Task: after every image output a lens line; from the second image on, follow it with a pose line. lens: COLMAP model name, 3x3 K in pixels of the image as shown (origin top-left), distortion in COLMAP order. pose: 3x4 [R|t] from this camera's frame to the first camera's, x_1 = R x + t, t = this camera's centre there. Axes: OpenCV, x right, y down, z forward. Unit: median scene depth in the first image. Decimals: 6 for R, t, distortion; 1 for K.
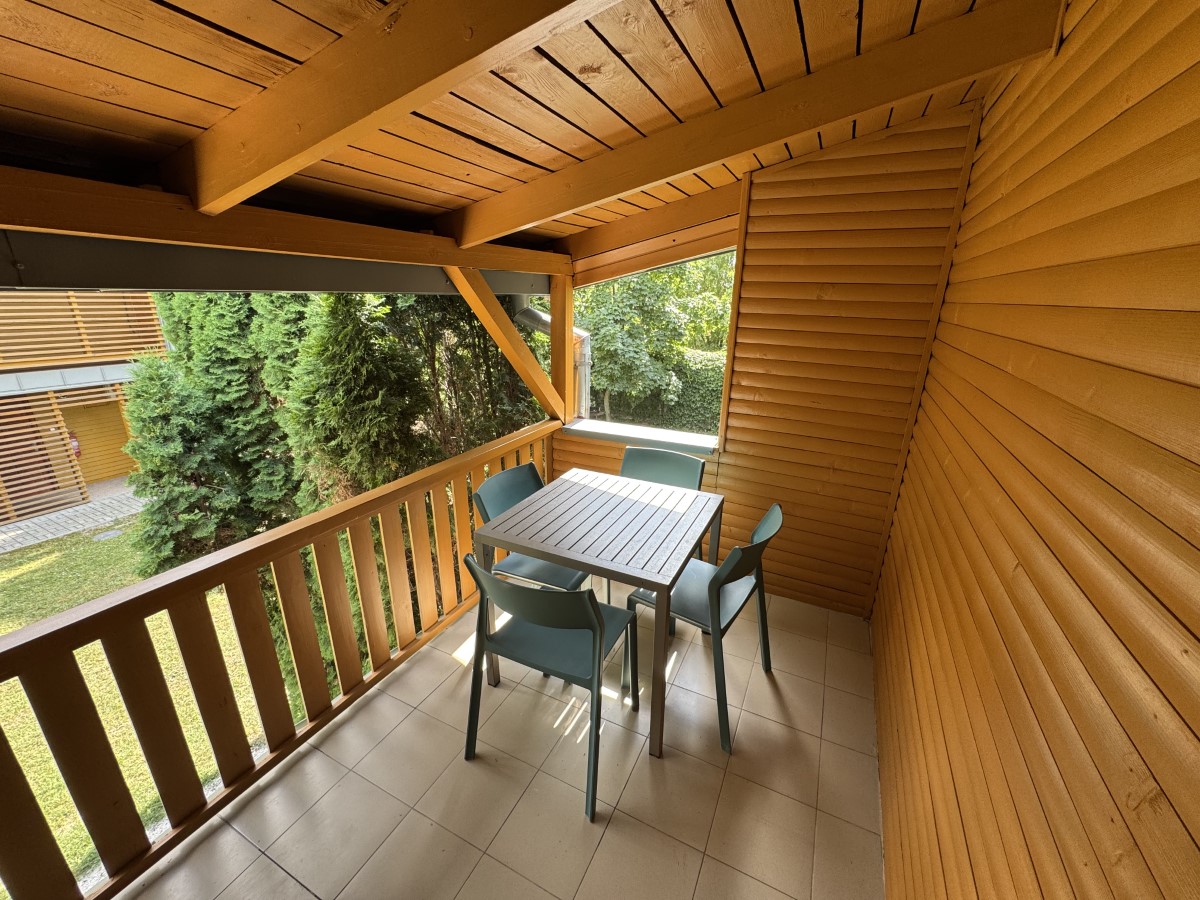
lens RADIAL K [[488.9, 0, 601.5], [0, 488.9, 409.1], [0, 0, 1]] dist [0.017071, -0.000033]
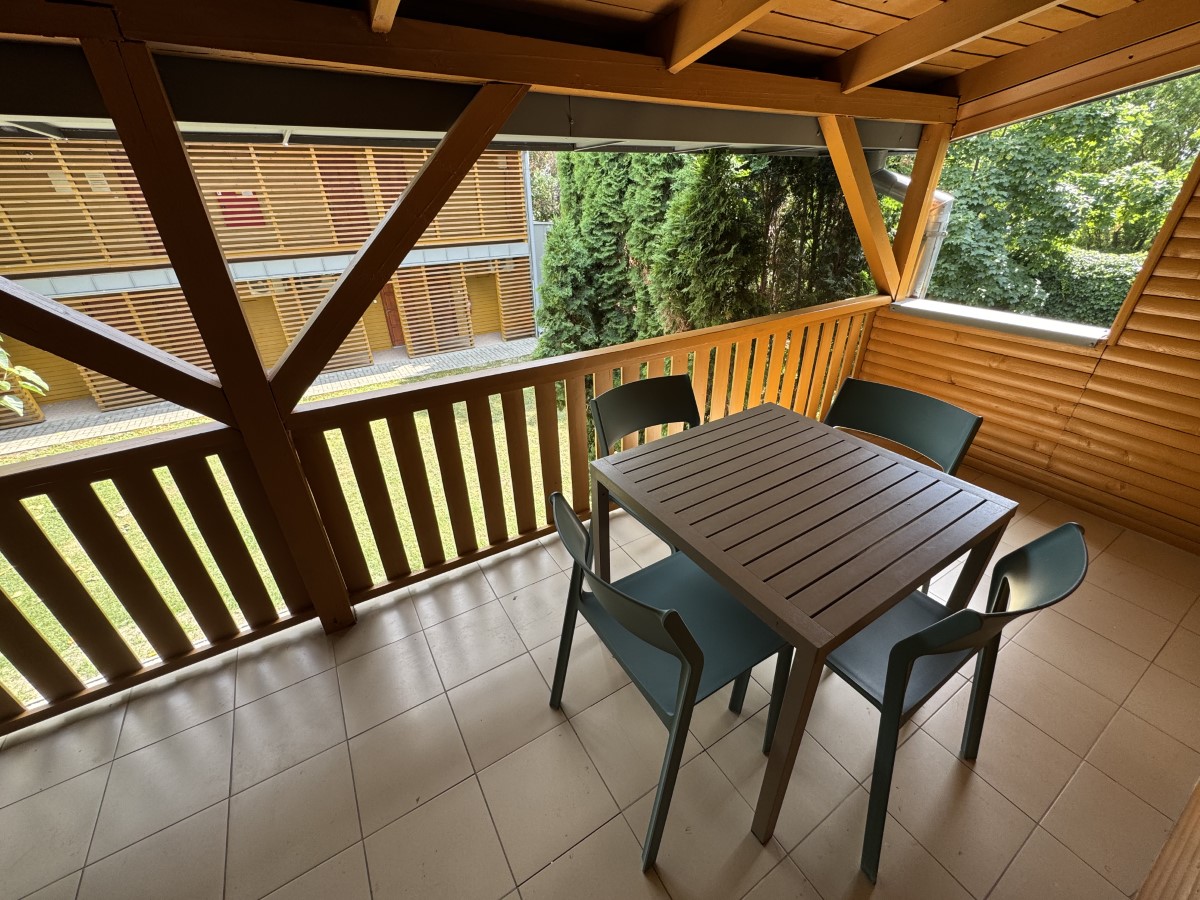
lens RADIAL K [[479.7, 0, 601.1], [0, 479.7, 432.1], [0, 0, 1]] dist [0.001104, -0.003788]
pose [[0.839839, 0.234060, -0.489782, -0.034158], [-0.102274, 0.954334, 0.280691, 0.066734], [0.533114, -0.185643, 0.825425, -0.128248]]
